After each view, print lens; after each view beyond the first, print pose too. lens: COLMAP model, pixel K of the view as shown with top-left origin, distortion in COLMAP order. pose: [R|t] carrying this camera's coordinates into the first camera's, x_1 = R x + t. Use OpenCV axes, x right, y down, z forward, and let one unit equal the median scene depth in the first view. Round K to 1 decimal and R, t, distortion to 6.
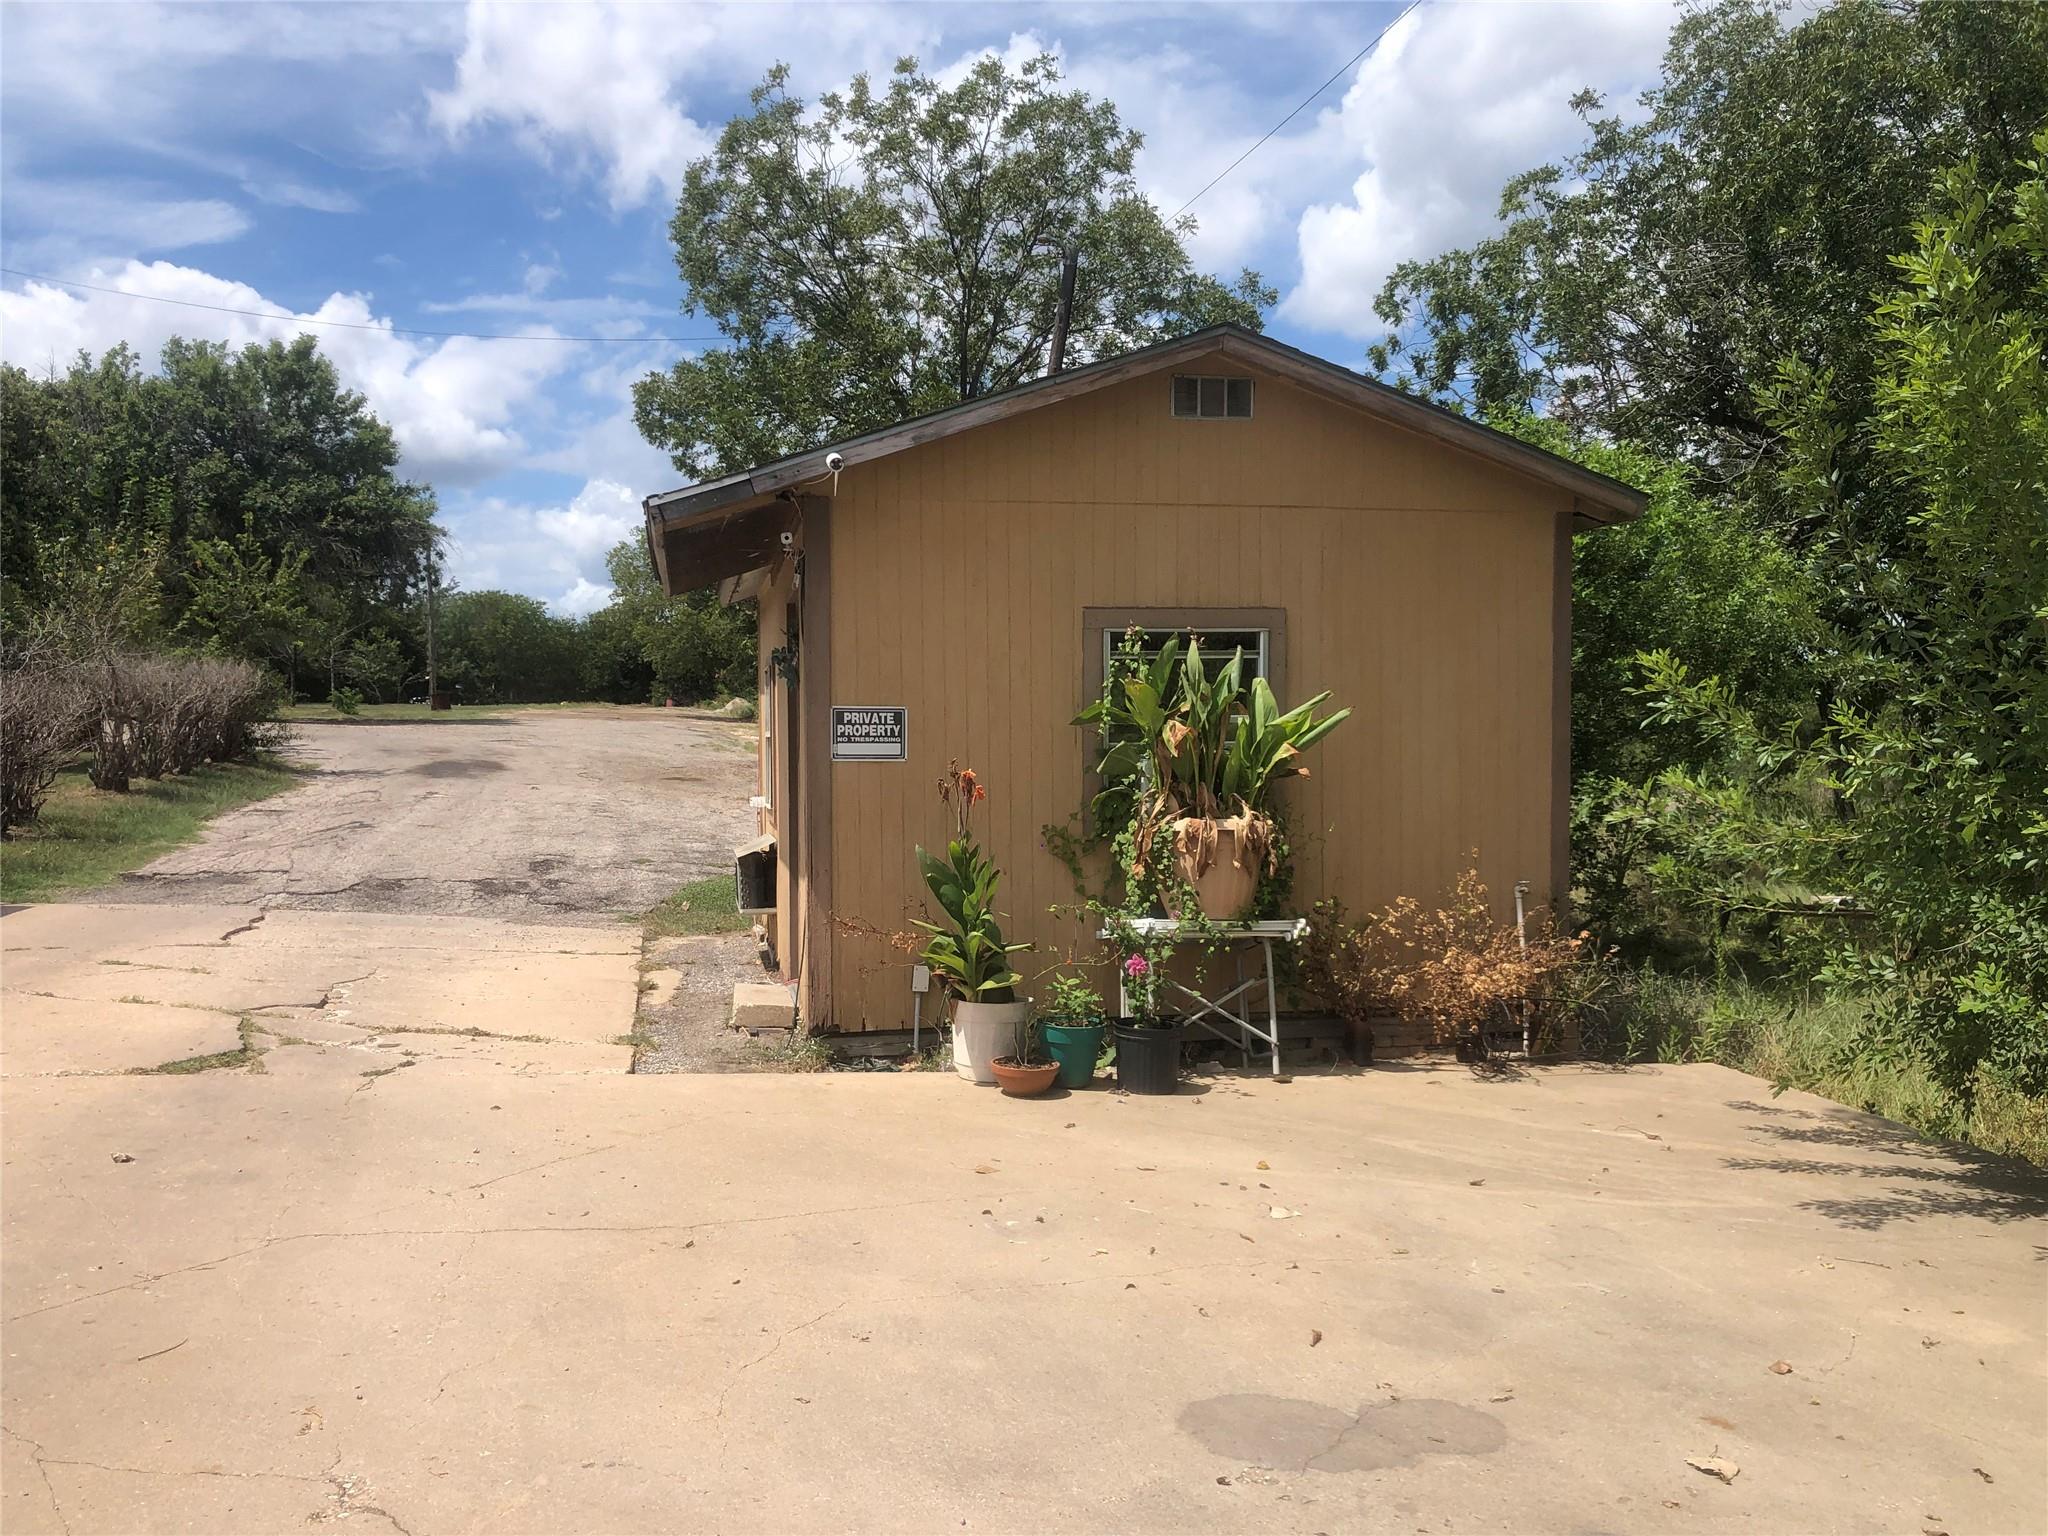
lens RADIAL K [[1659.7, 0, 1024.0], [0, 1659.7, 768.0], [0, 0, 1]] dist [0.002374, 0.000566]
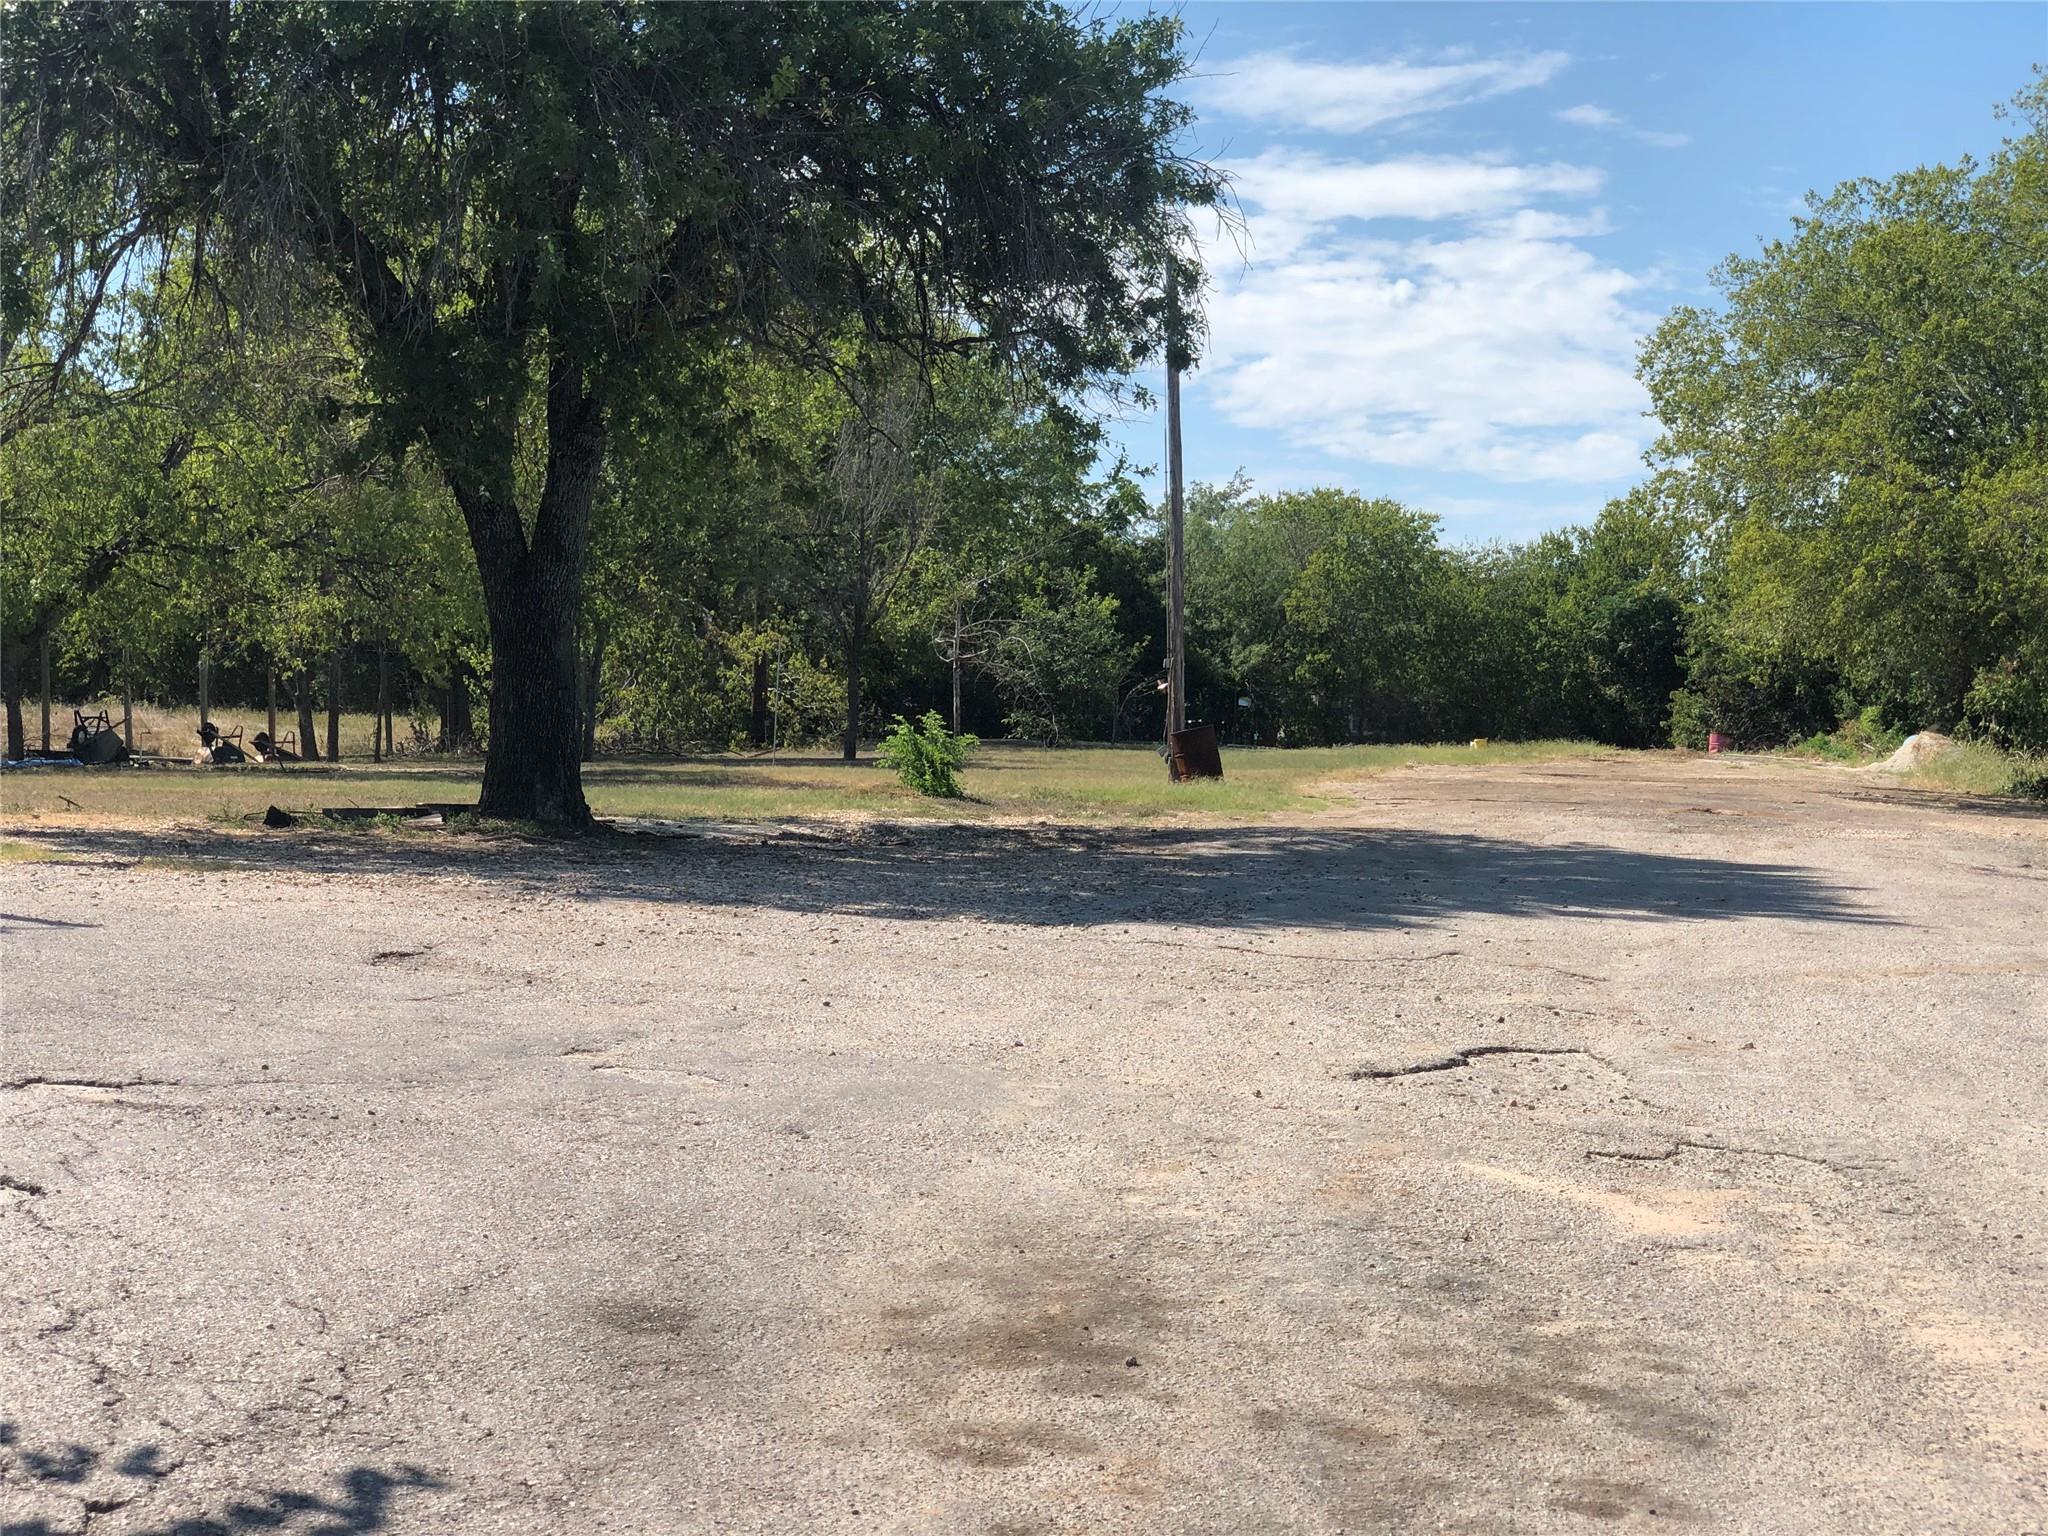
lens RADIAL K [[3108.0, 0, 1024.0], [0, 3108.0, 768.0], [0, 0, 1]] dist [-0.003906, -0.007610]
pose [[0.920209, 0.008044, -0.391344, -0.085813], [-0.018623, 0.999556, -0.023244, -0.014133], [0.390983, 0.028677, 0.919951, 0.256463]]
